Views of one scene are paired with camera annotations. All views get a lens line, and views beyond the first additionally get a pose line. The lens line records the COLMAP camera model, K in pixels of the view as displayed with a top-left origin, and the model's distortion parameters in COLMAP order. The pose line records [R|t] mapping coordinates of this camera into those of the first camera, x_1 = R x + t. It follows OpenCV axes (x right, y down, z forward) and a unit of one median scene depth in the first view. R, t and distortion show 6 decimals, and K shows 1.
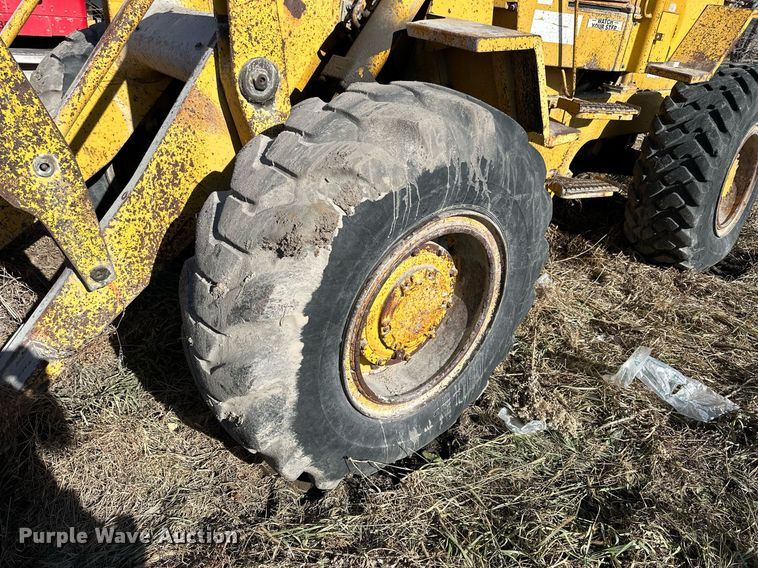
lens RADIAL K [[545.0, 0, 379.0], [0, 545.0, 284.0], [0, 0, 1]] dist [0.043741, -0.044952]
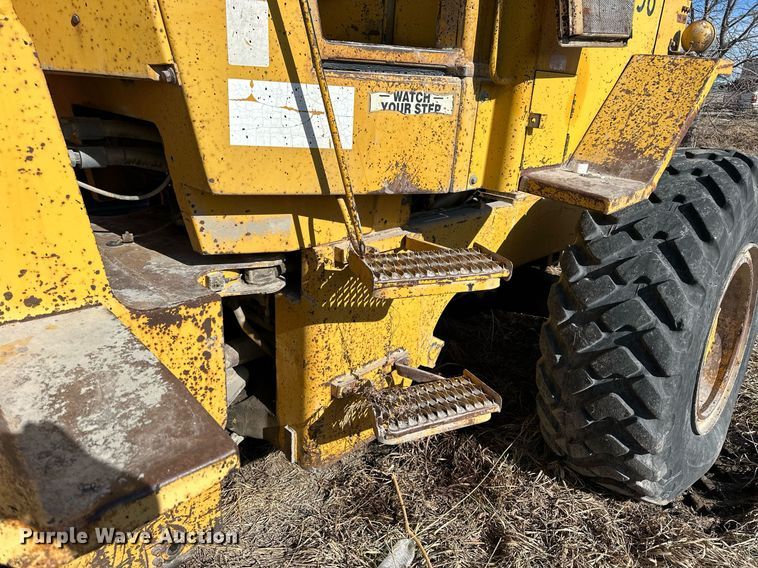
lens RADIAL K [[540.9, 0, 379.0], [0, 540.9, 284.0], [0, 0, 1]] dist [0.054649, -0.085993]
pose [[0.998112, -0.056717, 0.023559, 0.317289], [0.058966, 0.992244, -0.109434, -0.235797], [-0.017170, 0.110616, 0.993715, 0.487885]]
